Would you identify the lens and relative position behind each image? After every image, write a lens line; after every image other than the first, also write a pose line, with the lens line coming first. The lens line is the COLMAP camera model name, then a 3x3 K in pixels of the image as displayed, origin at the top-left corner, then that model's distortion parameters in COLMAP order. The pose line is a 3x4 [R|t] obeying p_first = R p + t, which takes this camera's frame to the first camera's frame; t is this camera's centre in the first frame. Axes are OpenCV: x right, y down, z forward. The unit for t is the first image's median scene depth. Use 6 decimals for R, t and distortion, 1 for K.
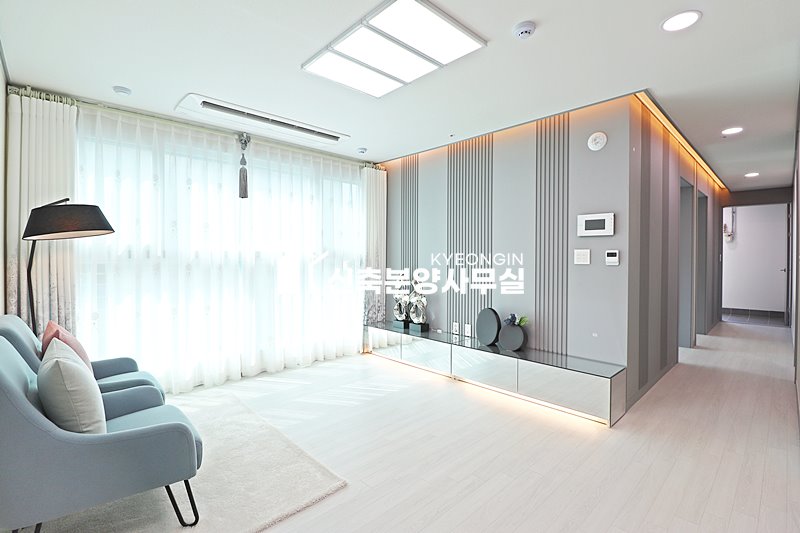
lens RADIAL K [[365.4, 0, 399.7], [0, 365.4, 258.5], [0, 0, 1]] dist [-0.000363, -0.014241]
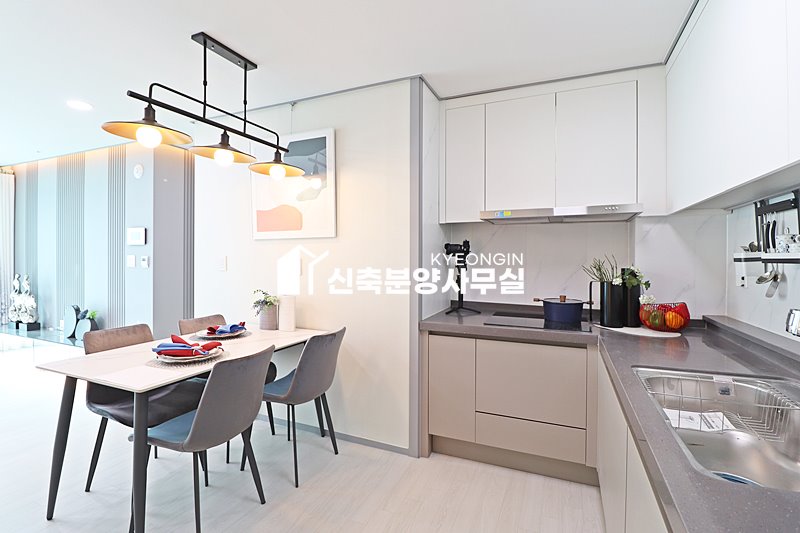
lens RADIAL K [[380.4, 0, 397.0], [0, 380.4, 259.4], [0, 0, 1]] dist [0.002203, -0.016597]
pose [[0.920689, 0.001236, 0.390295, 0.704987], [-0.002360, 0.999994, 0.002402, -0.014187], [-0.390290, -0.003132, 0.920687, -0.482169]]
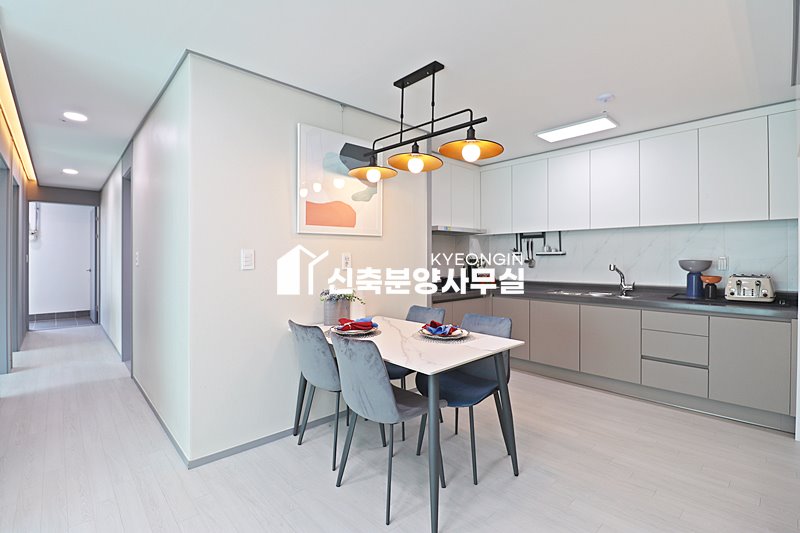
lens RADIAL K [[365.4, 0, 399.7], [0, 365.4, 258.5], [0, 0, 1]] dist [-0.000363, -0.014241]
pose [[-0.003087, -0.004222, 0.999986, 0.030578], [0.002817, 0.999987, 0.004231, -0.006325], [-0.999991, 0.002831, -0.003075, 0.201228]]
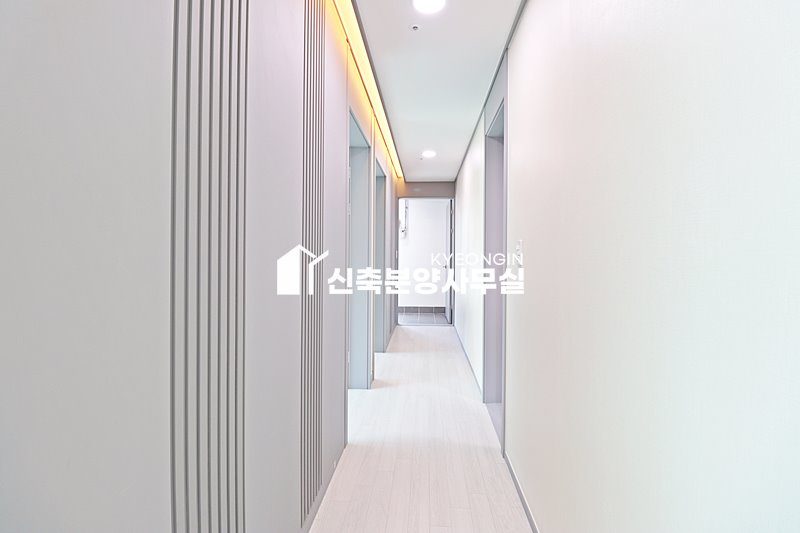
lens RADIAL K [[371.7, 0, 399.5], [0, 371.7, 259.9], [0, 0, 1]] dist [-0.000984, -0.011746]
pose [[0.733527, -0.009911, 0.679588, 0.525174], [0.001550, 0.999915, 0.012910, -0.000101], [-0.679659, -0.008416, 0.733480, 0.632482]]
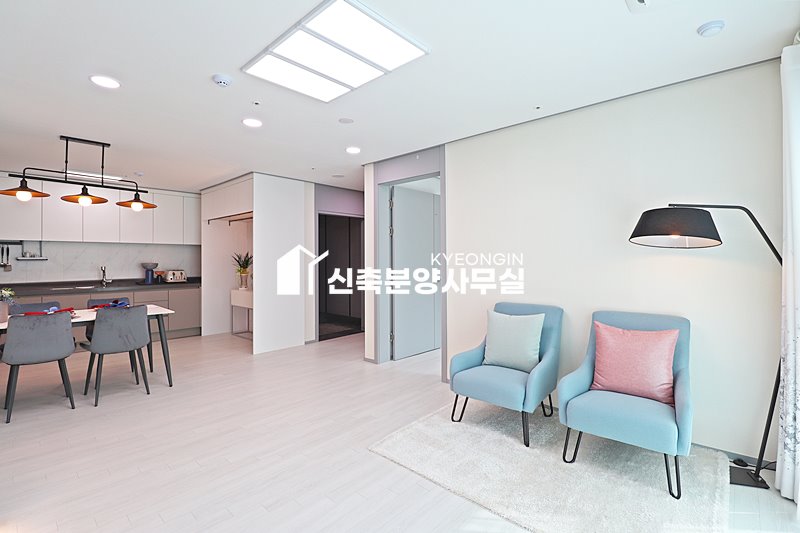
lens RADIAL K [[371.7, 0, 399.5], [0, 371.7, 259.9], [0, 0, 1]] dist [-0.000984, -0.011746]
pose [[-0.997680, 0.000392, -0.068074, -0.091769], [0.000174, 0.999995, 0.003213, -0.015672], [0.068074, 0.003193, -0.997675, 1.208050]]
